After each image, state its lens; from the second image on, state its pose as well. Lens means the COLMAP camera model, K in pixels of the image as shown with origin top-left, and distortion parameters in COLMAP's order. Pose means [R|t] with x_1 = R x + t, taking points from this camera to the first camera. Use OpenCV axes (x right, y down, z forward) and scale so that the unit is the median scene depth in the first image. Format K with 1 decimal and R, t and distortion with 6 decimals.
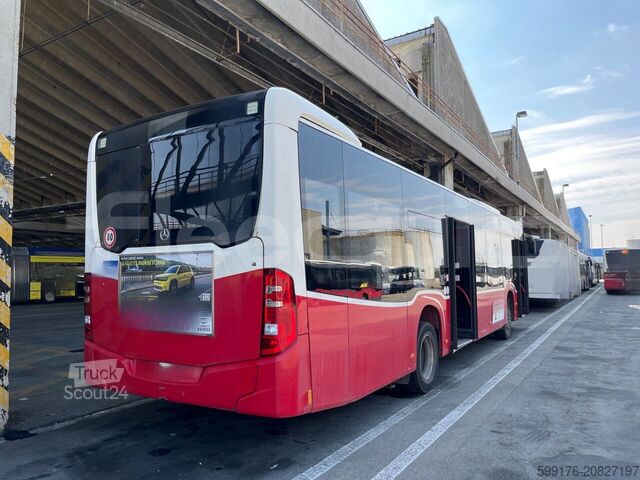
lens RADIAL K [[481.6, 0, 320.0], [0, 481.6, 240.0], [0, 0, 1]] dist [0.058617, -0.080346]
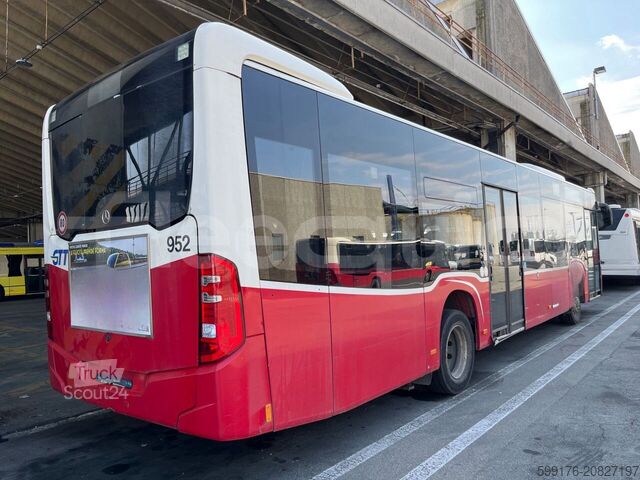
lens RADIAL K [[481.6, 0, 320.0], [0, 481.6, 240.0], [0, 0, 1]] dist [0.058617, -0.080346]
pose [[0.988980, -0.035881, -0.143639, 0.137939], [0.041143, 0.998580, 0.033834, 0.012508], [0.142221, -0.039370, 0.989052, 0.173577]]
